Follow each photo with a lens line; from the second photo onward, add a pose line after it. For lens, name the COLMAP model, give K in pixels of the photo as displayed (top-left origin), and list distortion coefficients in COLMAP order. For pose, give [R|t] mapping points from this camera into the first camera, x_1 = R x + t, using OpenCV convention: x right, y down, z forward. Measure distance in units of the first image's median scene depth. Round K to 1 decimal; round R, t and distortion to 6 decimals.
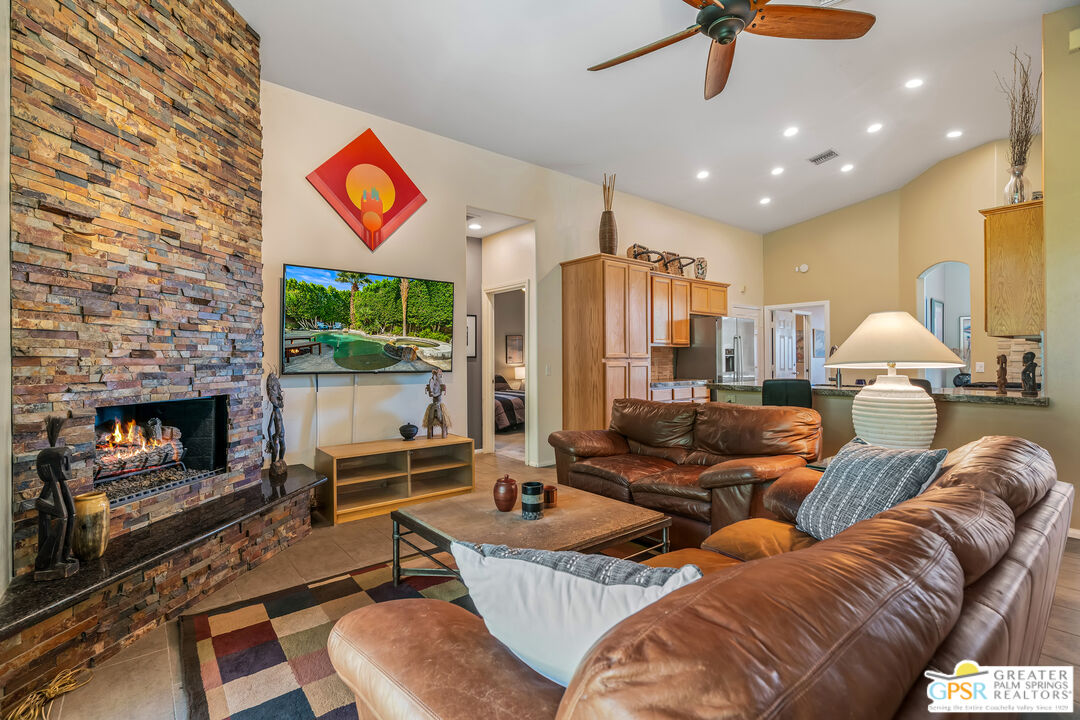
lens RADIAL K [[496.7, 0, 532.8], [0, 496.7, 356.9], [0, 0, 1]] dist [-0.003991, 0.000360]
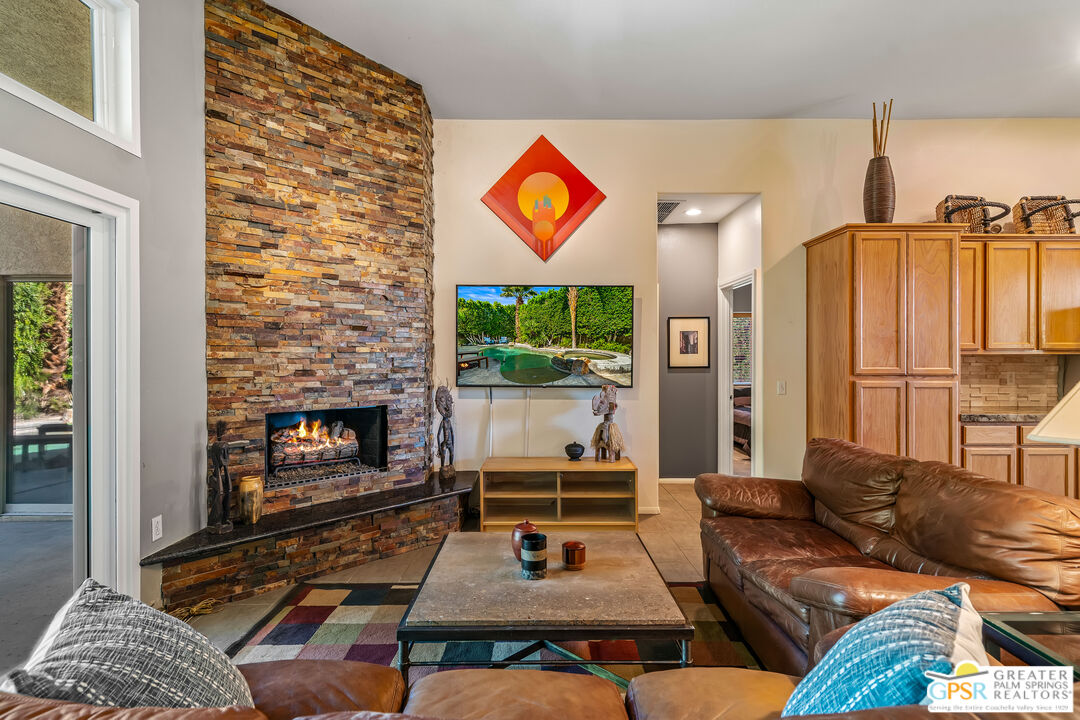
lens RADIAL K [[540.6, 0, 527.1], [0, 540.6, 359.0], [0, 0, 1]] dist [-0.003931, 0.001975]
pose [[0.778895, 0.007082, -0.627115, 0.360173], [-0.000041, 0.999937, 0.011242, -0.038243], [0.627155, -0.008731, 0.778846, 0.173998]]
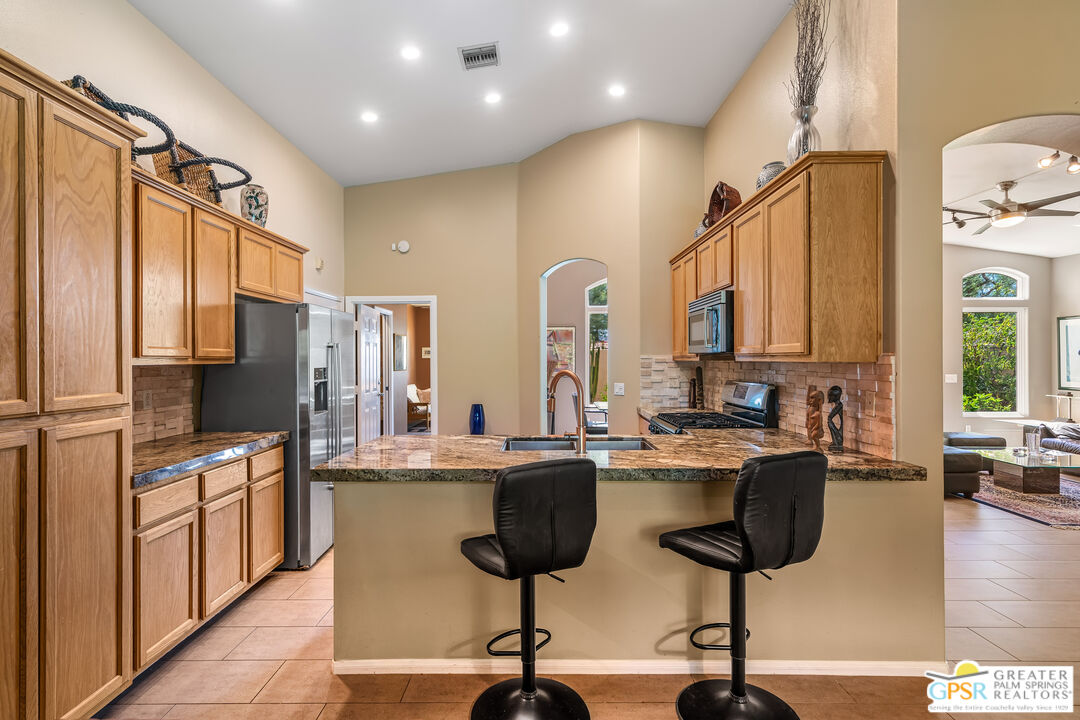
lens RADIAL K [[540.6, 0, 549.8], [0, 540.6, 358.5], [0, 0, 1]] dist [-0.003931, 0.001975]
pose [[0.631563, 0.002377, 0.775321, 0.195234], [-0.000979, 0.999997, -0.002269, -0.043312], [-0.775324, 0.000674, 0.631563, 0.806621]]
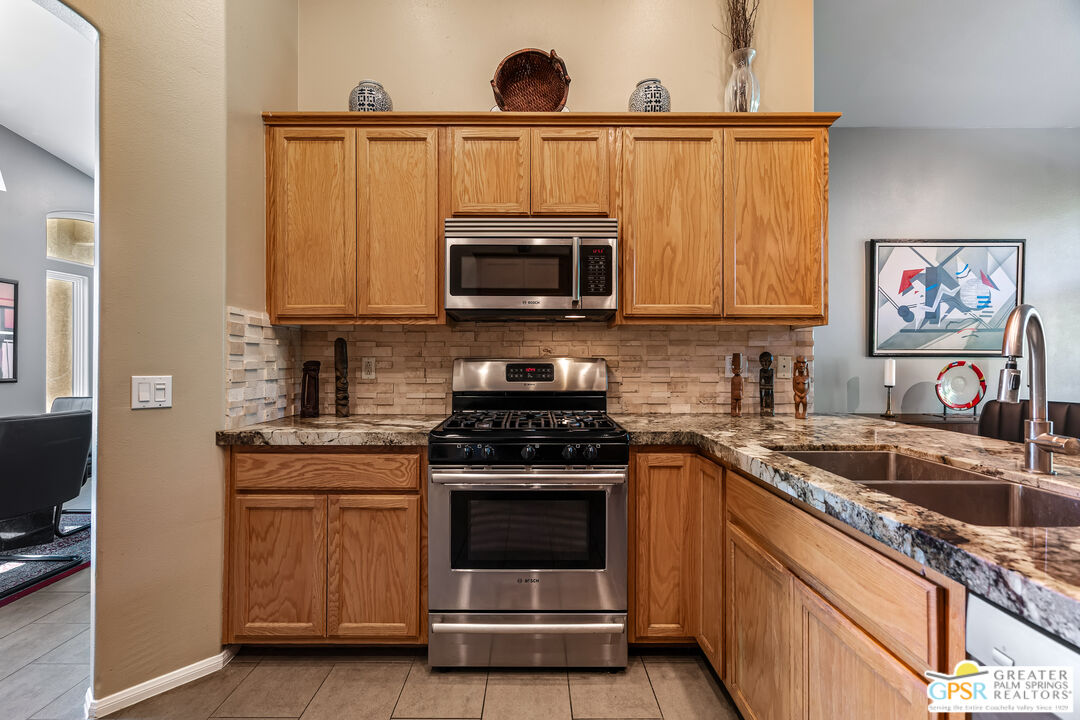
lens RADIAL K [[496.7, 0, 536.1], [0, 496.7, 363.2], [0, 0, 1]] dist [-0.003991, 0.000360]
pose [[-0.778505, 0.000697, 0.627638, 0.788911], [0.000865, 1.000000, -0.000038, 0.003840], [-0.627638, 0.000513, -0.778505, 1.653784]]
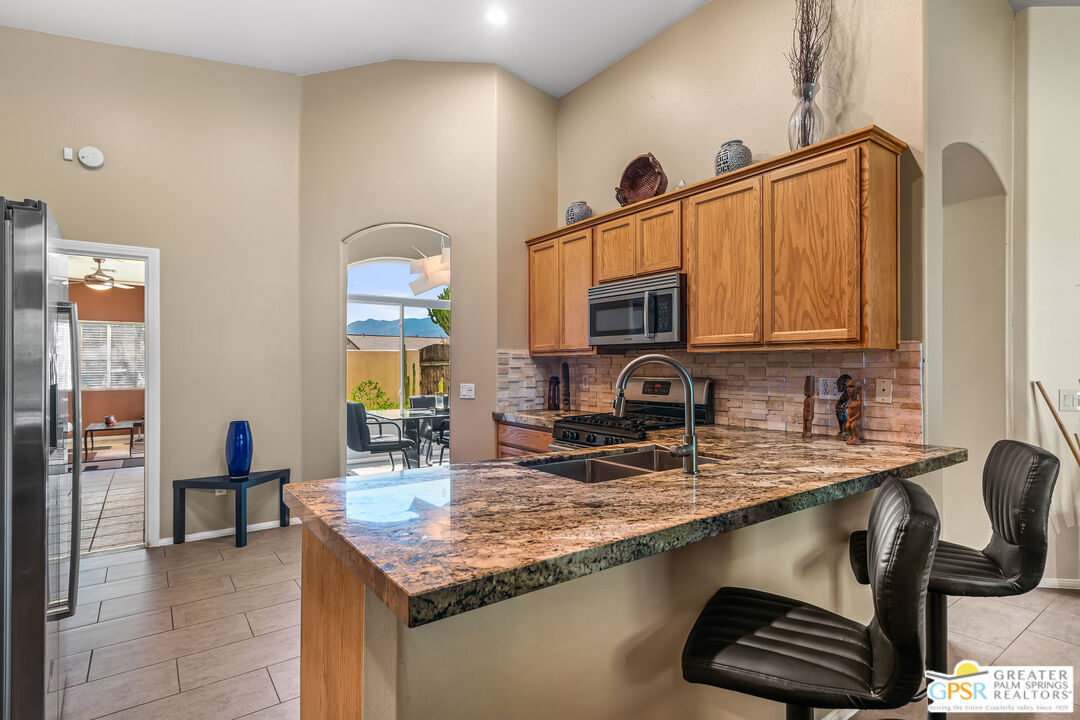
lens RADIAL K [[540.6, 0, 541.4], [0, 540.6, 364.5], [0, 0, 1]] dist [-0.003931, 0.001975]
pose [[0.043980, 0.006770, 0.999009, 0.268118], [-0.003172, 0.999973, -0.006637, -0.017057], [-0.999027, -0.002877, 0.044000, 1.324862]]
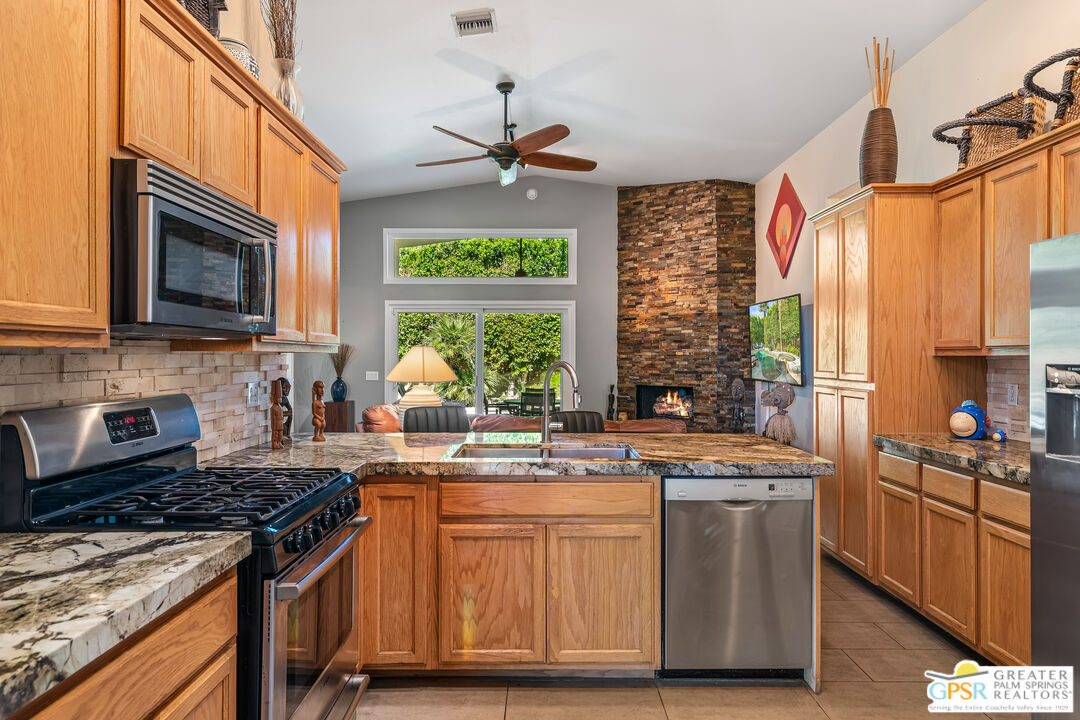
lens RADIAL K [[654.2, 0, 555.5], [0, 654.2, 356.6], [0, 0, 1]] dist [0.000361, -0.000048]
pose [[-0.614431, 0.000491, -0.788970, 1.383417], [-0.000671, 0.999999, 0.001145, -0.036843], [0.788970, 0.001233, -0.614431, 1.732752]]
